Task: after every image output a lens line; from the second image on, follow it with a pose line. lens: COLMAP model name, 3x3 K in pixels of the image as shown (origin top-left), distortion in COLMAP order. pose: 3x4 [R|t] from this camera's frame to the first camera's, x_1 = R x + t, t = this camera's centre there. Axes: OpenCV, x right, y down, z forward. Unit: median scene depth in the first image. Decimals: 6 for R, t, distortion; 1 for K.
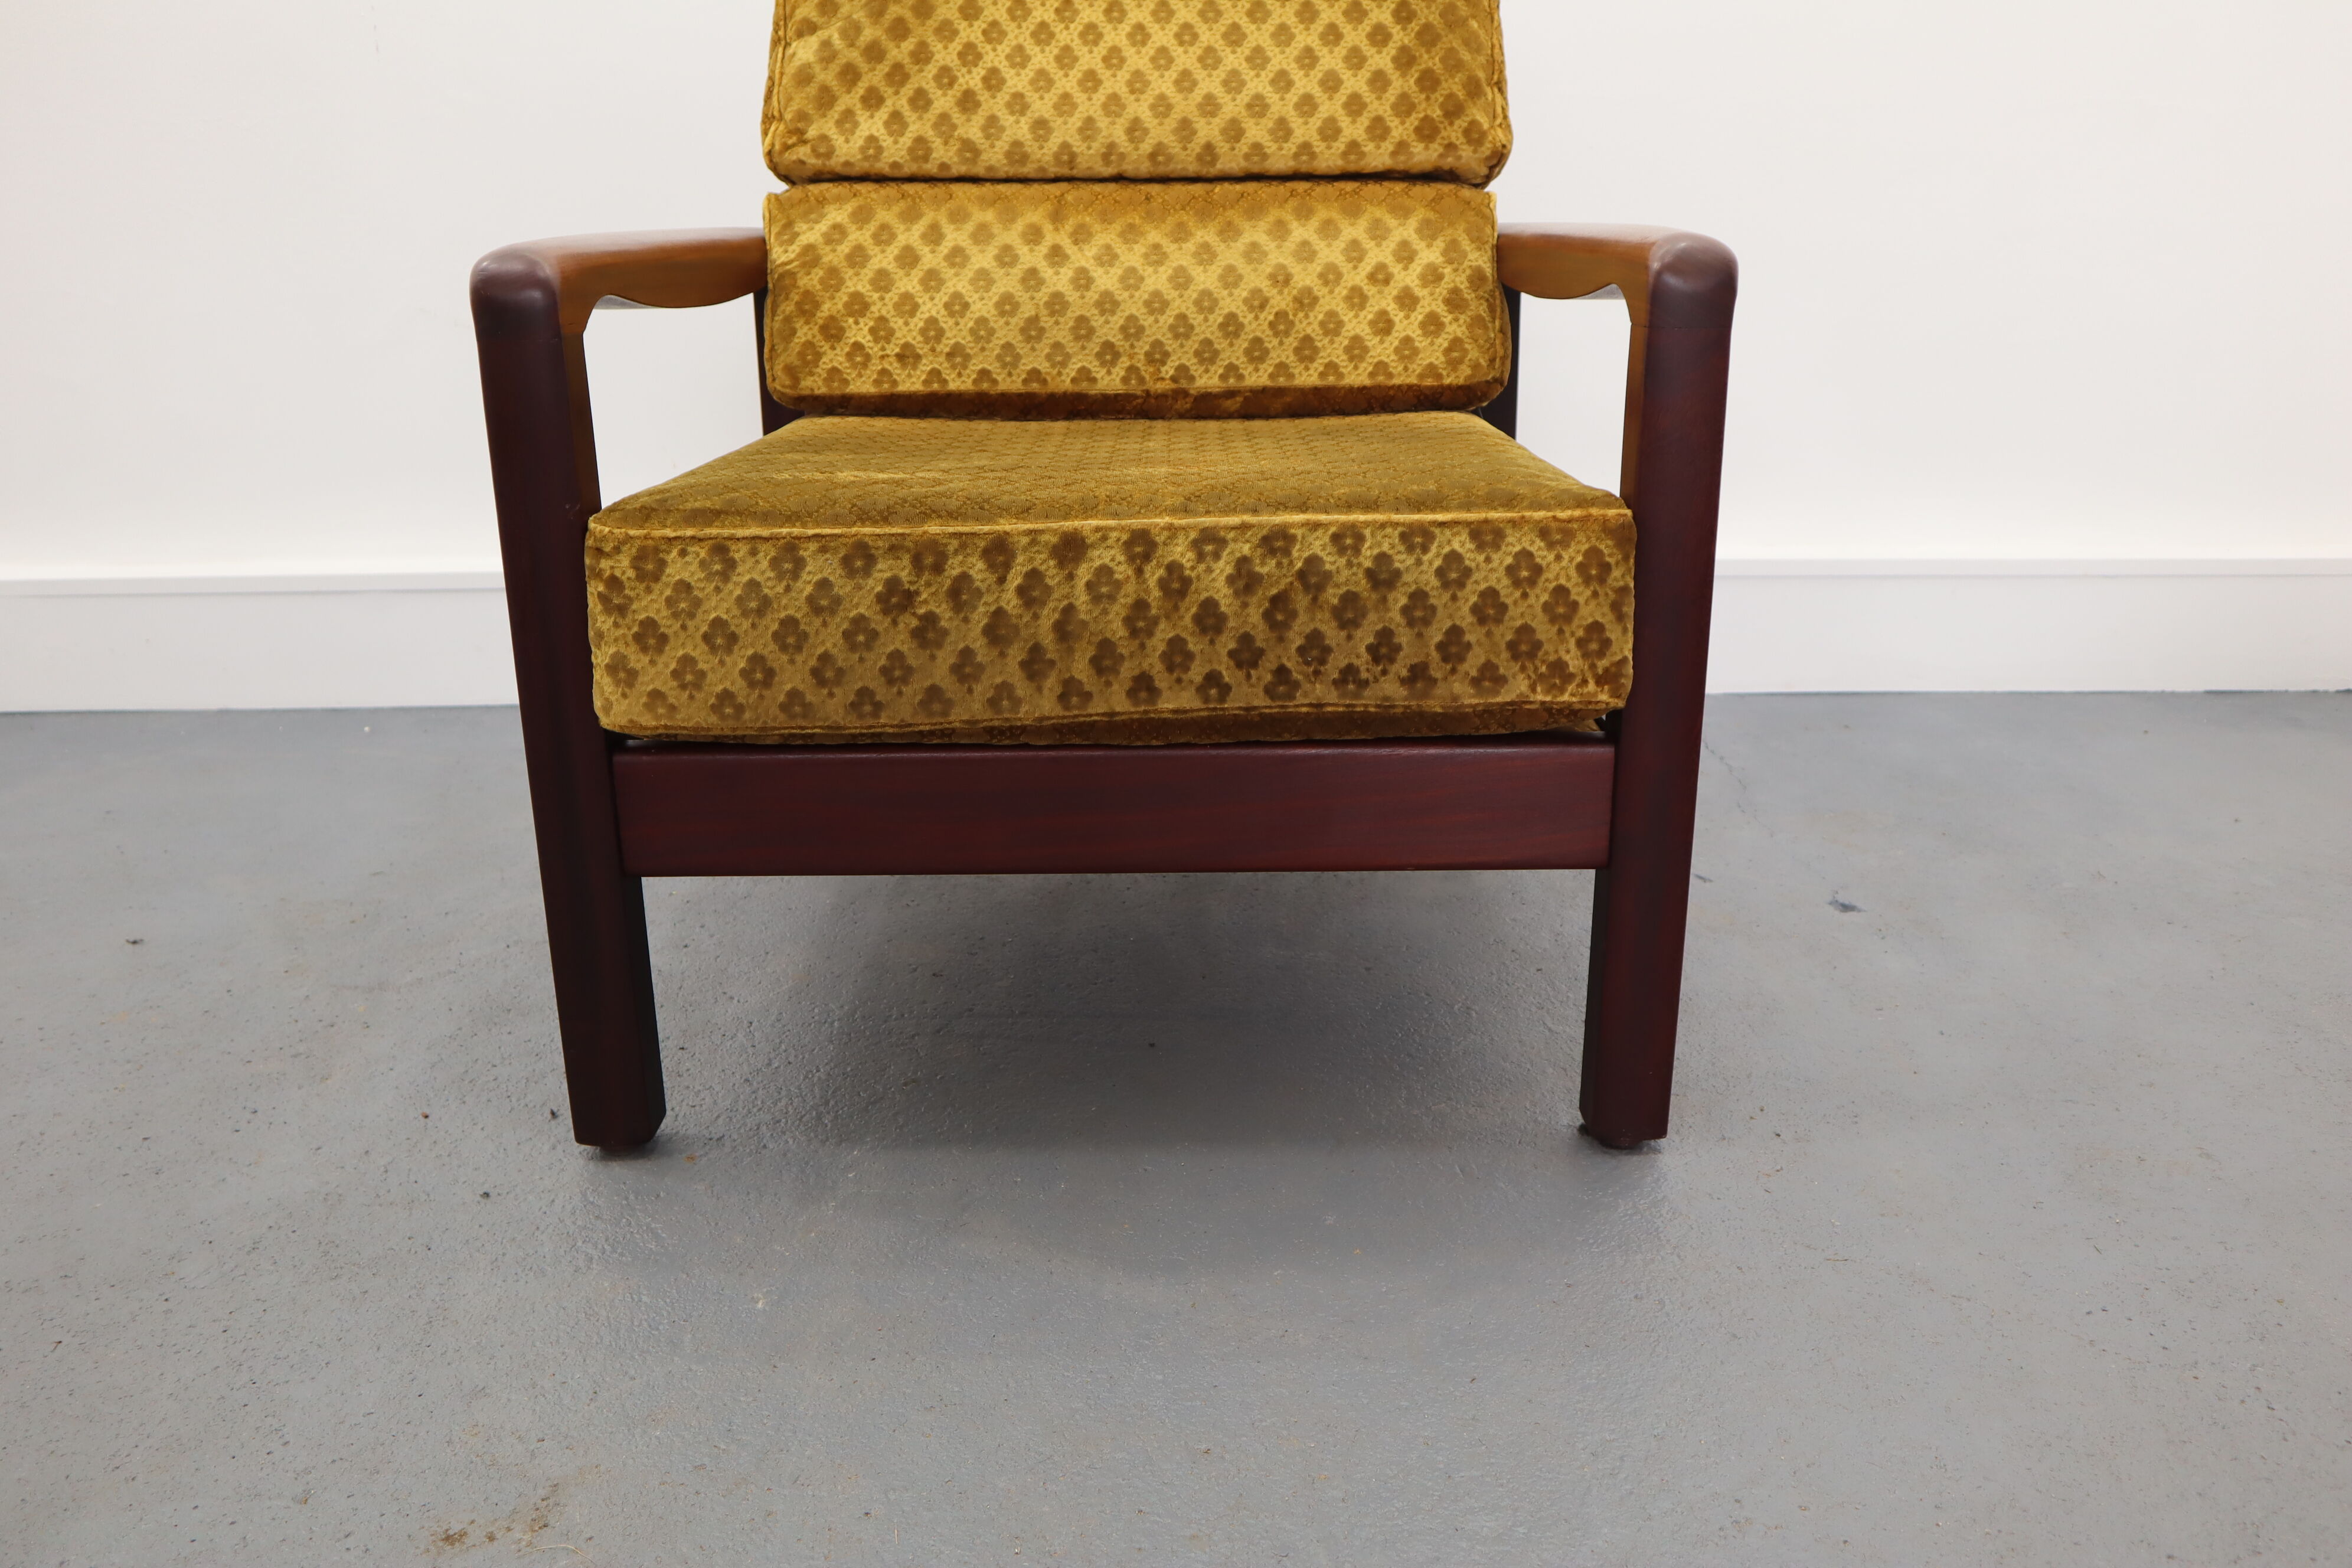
lens RADIAL K [[1918.0, 0, 1173.6], [0, 1918.0, 845.0], [0, 0, 1]] dist [-0.064912, 0.002886]
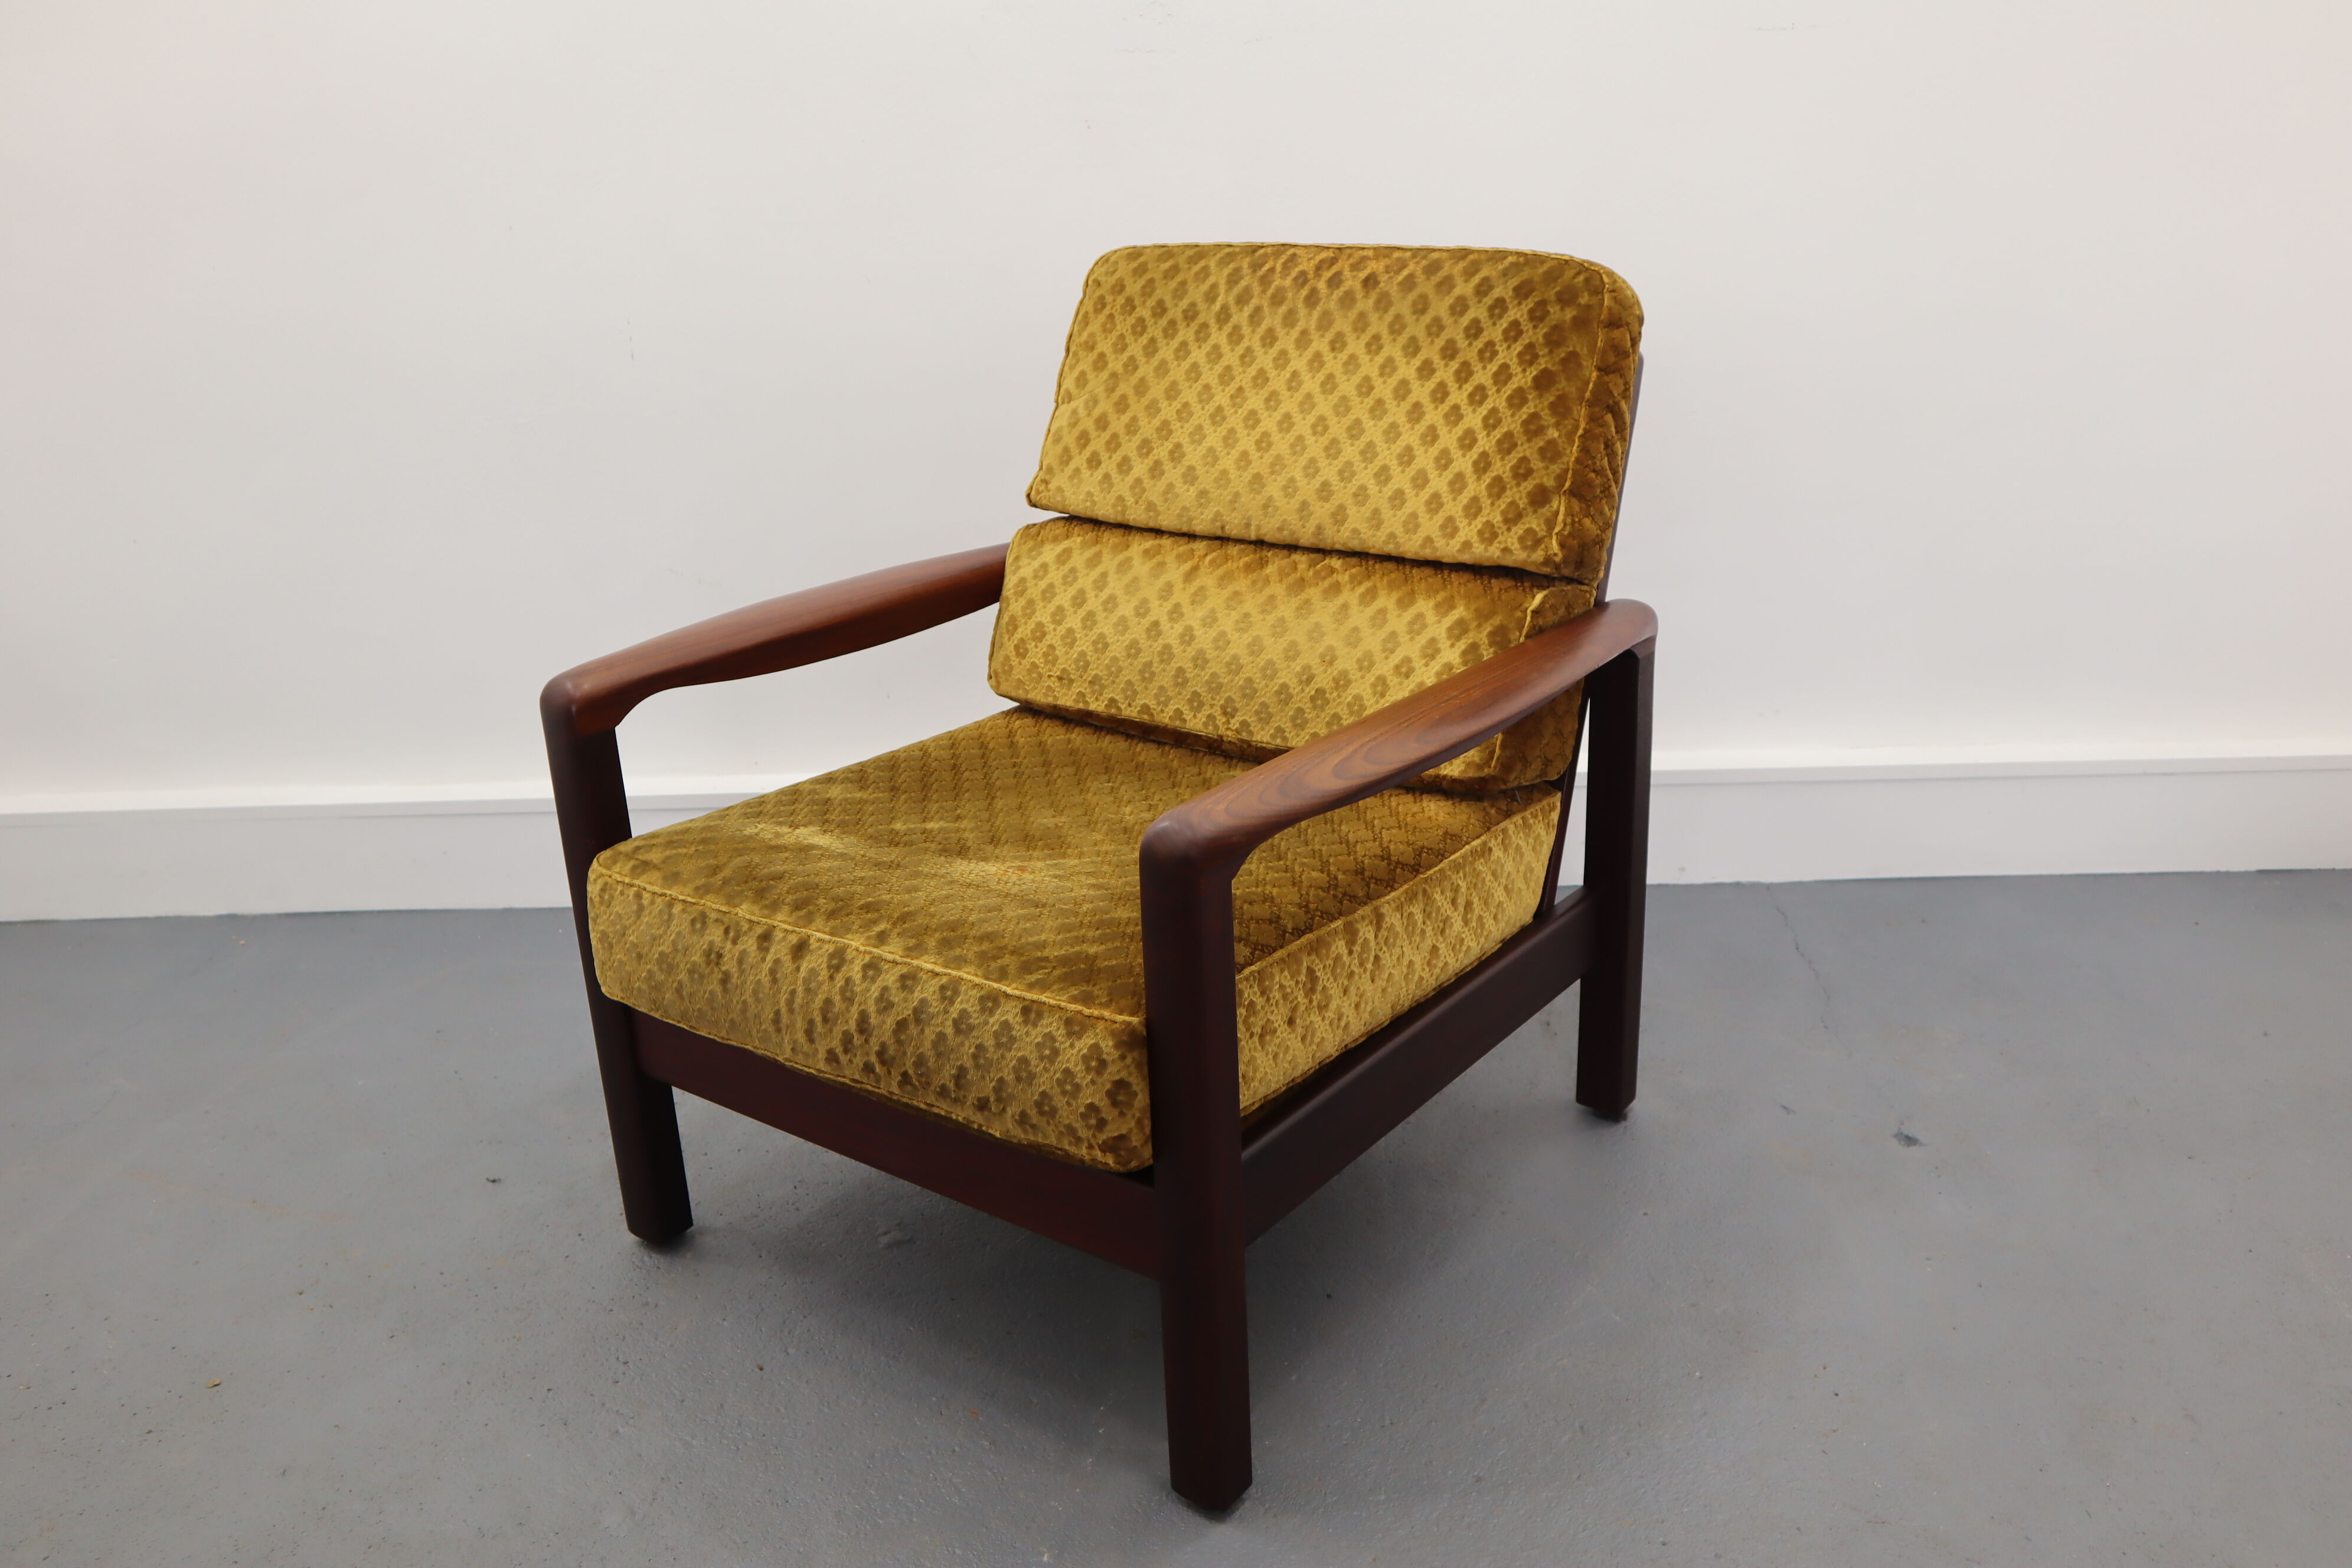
lens RADIAL K [[1922.9, 0, 1176.0], [0, 1922.9, 784.0], [0, 0, 1]] dist [-0.023038, 0.000482]
pose [[0.802097, 0.176571, -0.570493, 0.652368], [-0.166079, 0.983559, 0.070915, -0.290756], [0.573636, 0.037866, 0.818235, 0.012317]]
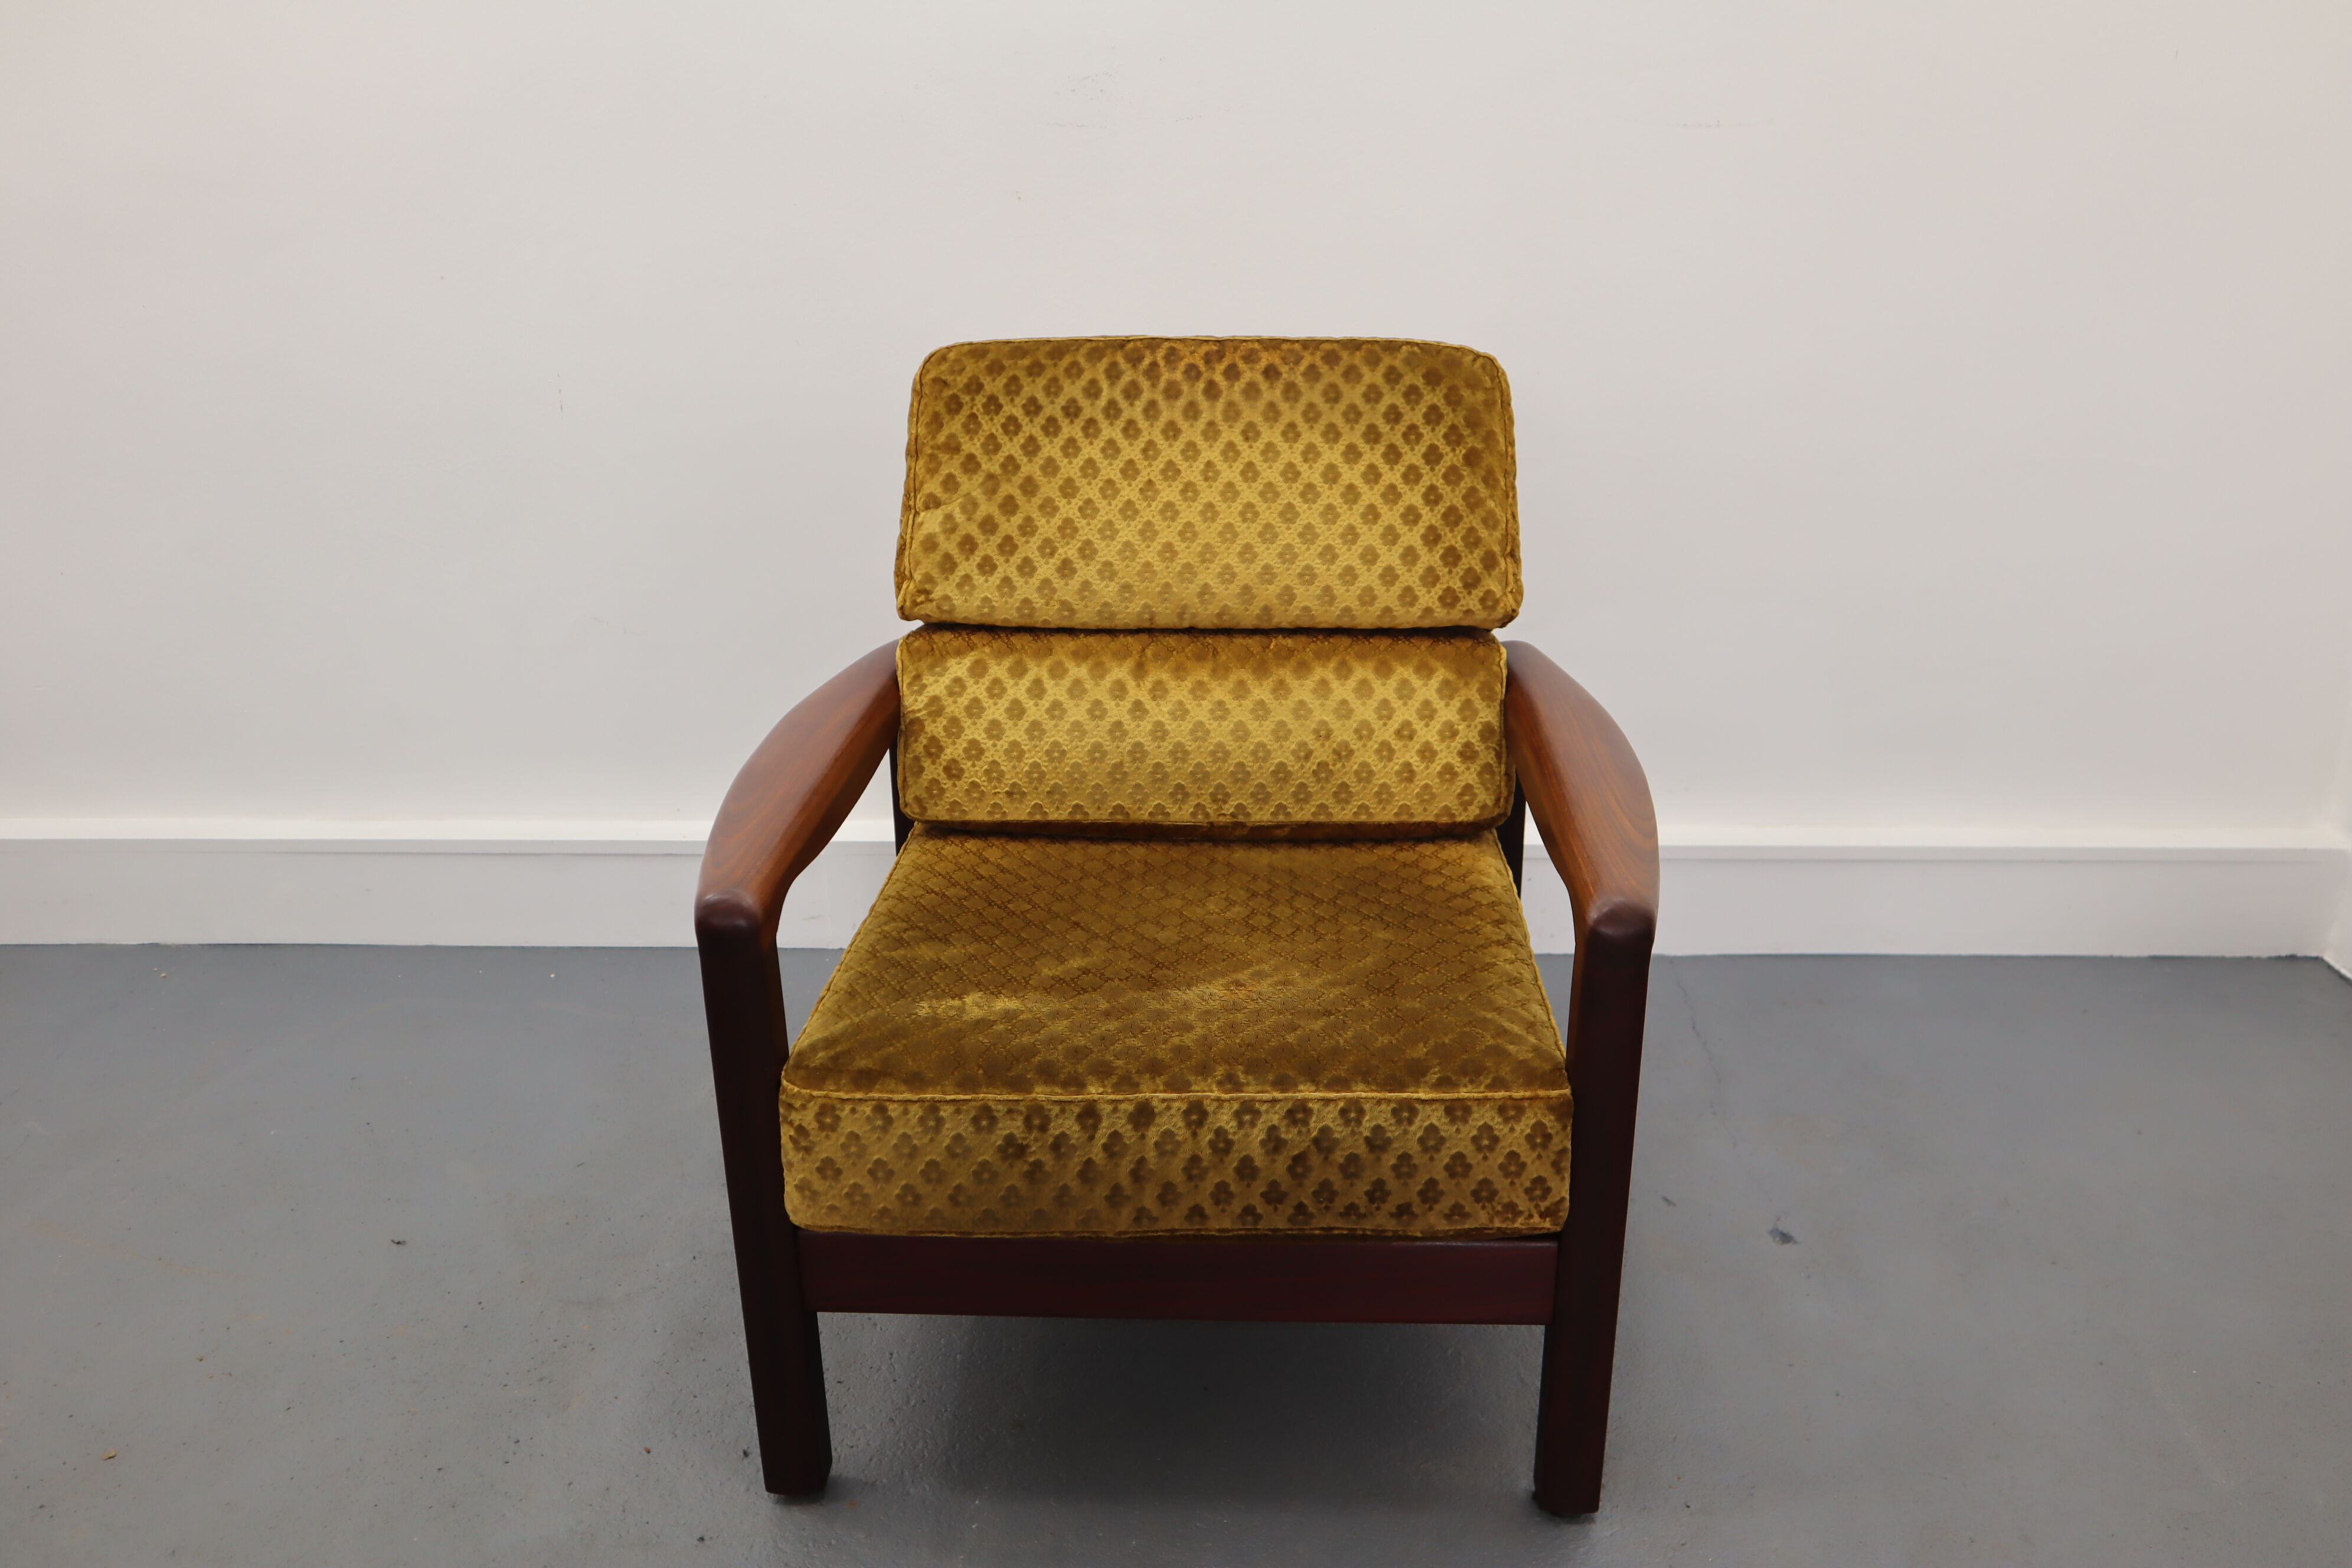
lens RADIAL K [[1918.0, 0, 1173.6], [0, 1918.0, 845.0], [0, 0, 1]] dist [-0.064912, 0.002886]
pose [[0.998902, 0.015437, -0.044240, 0.016357], [-0.013077, 0.998502, 0.053131, -0.289596], [0.044994, -0.052494, 0.997607, -0.221828]]
